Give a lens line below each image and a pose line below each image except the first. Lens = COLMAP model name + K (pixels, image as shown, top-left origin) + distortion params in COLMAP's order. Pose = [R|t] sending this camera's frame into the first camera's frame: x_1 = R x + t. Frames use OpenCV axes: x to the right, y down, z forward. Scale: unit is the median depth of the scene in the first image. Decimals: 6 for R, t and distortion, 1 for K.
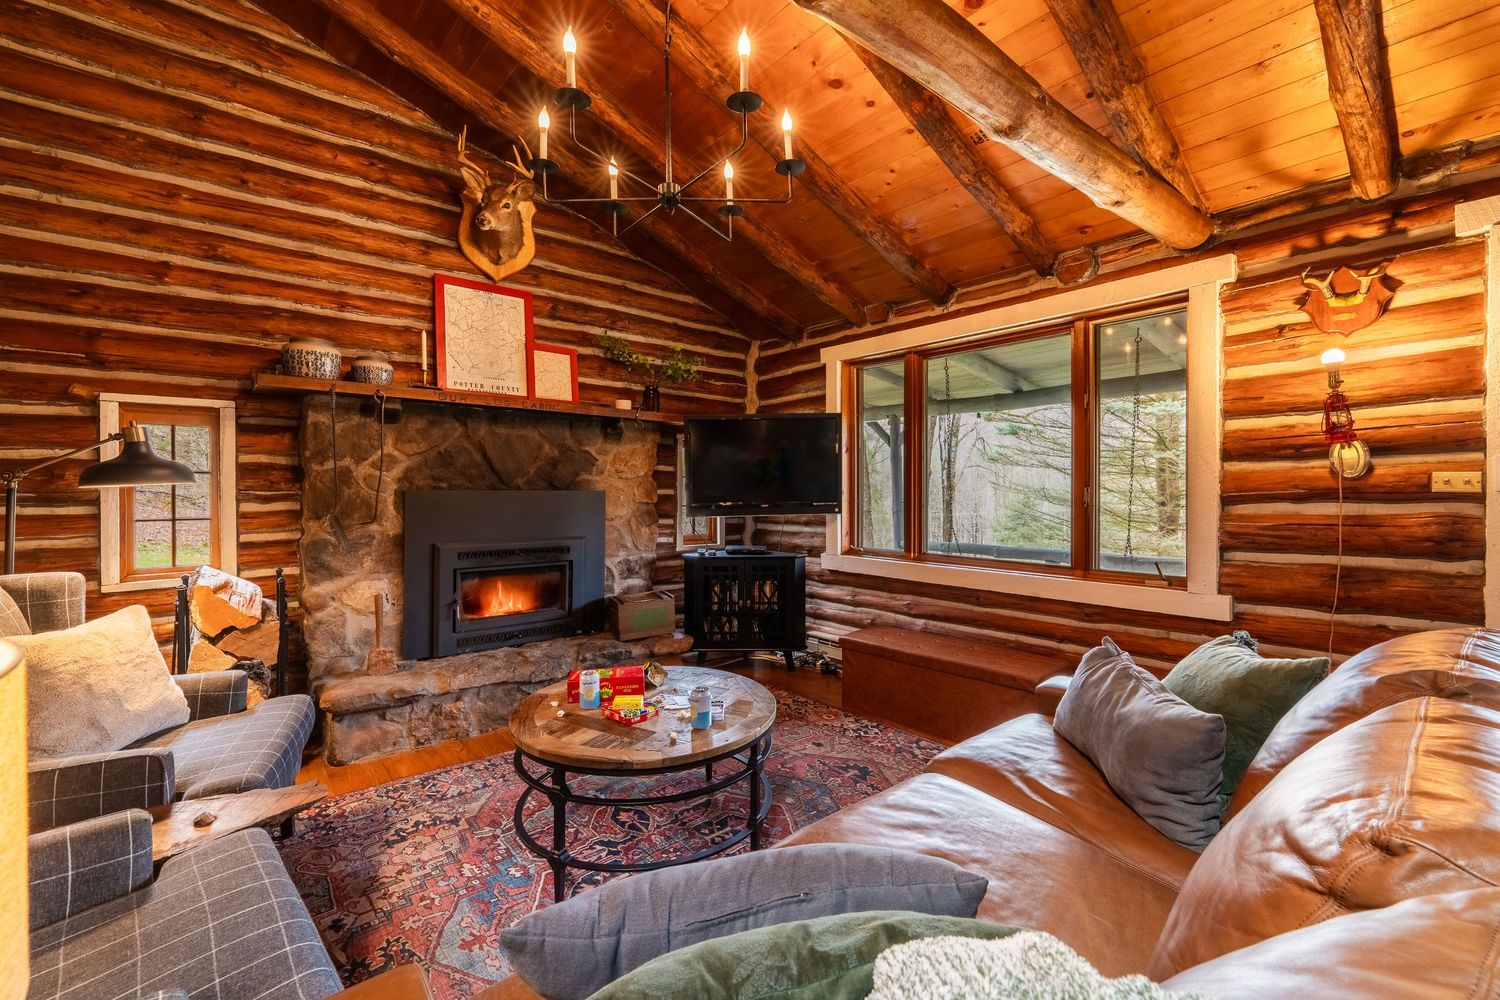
lens RADIAL K [[631.6, 0, 750.6], [0, 631.6, 490.6], [0, 0, 1]] dist [-0.000279, -0.000089]
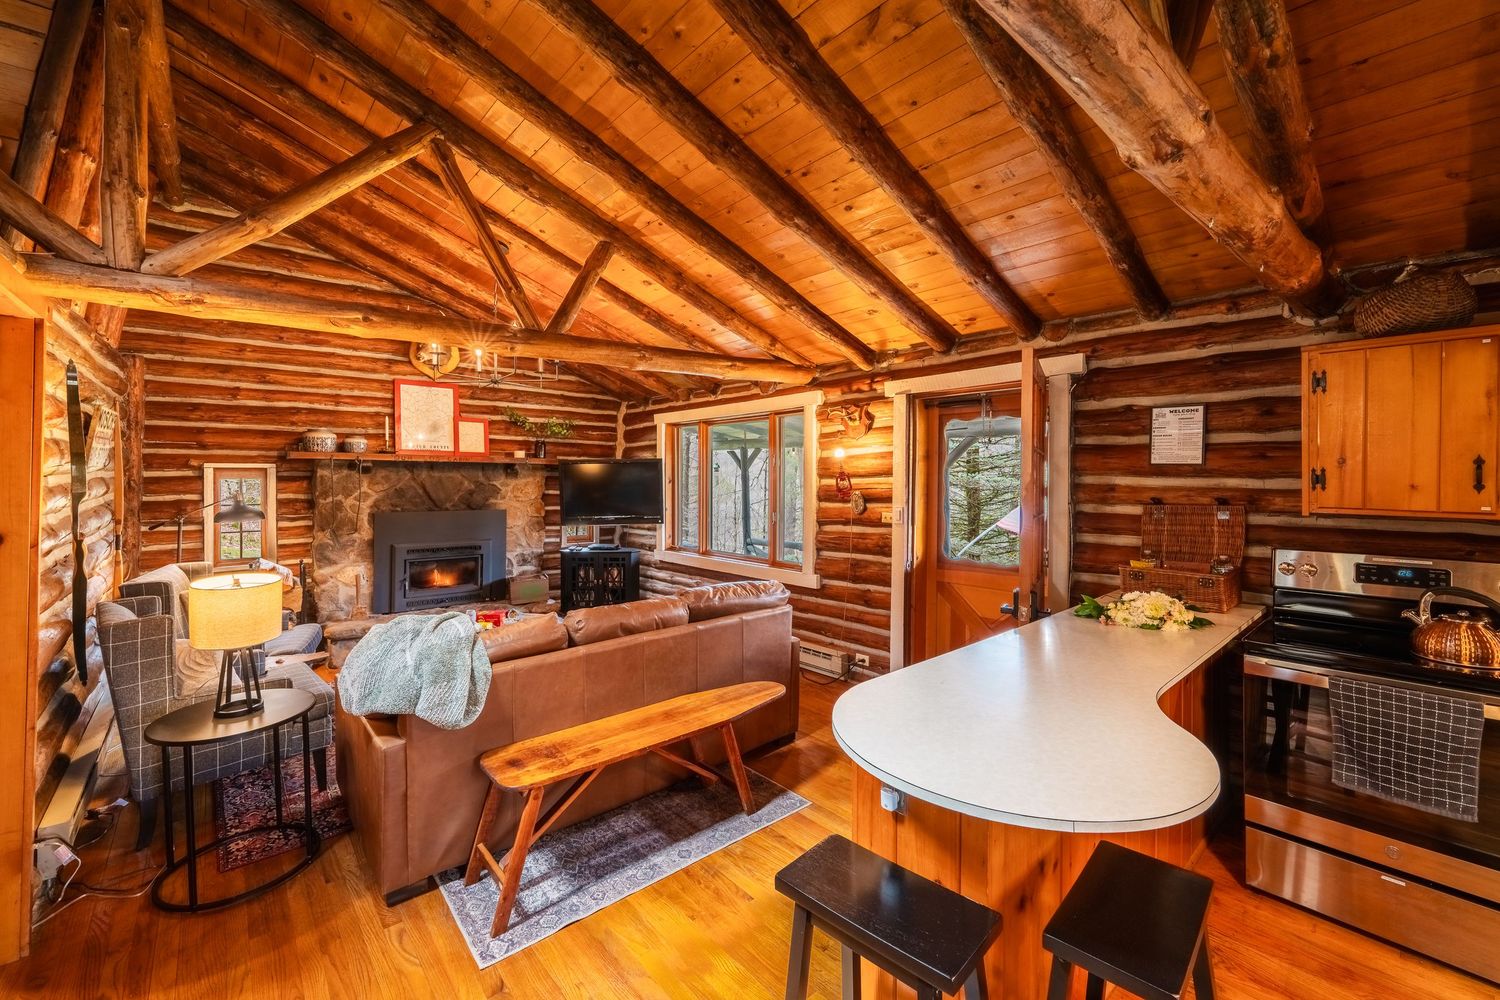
lens RADIAL K [[623.4, 0, 746.4], [0, 623.4, 479.2], [0, 0, 1]] dist [-0.000302, 0.000002]
pose [[0.999990, 0.001709, 0.004112, 0.452704], [-0.001699, 0.999995, -0.002540, -0.090824], [-0.004117, 0.002533, 0.999988, -0.689299]]
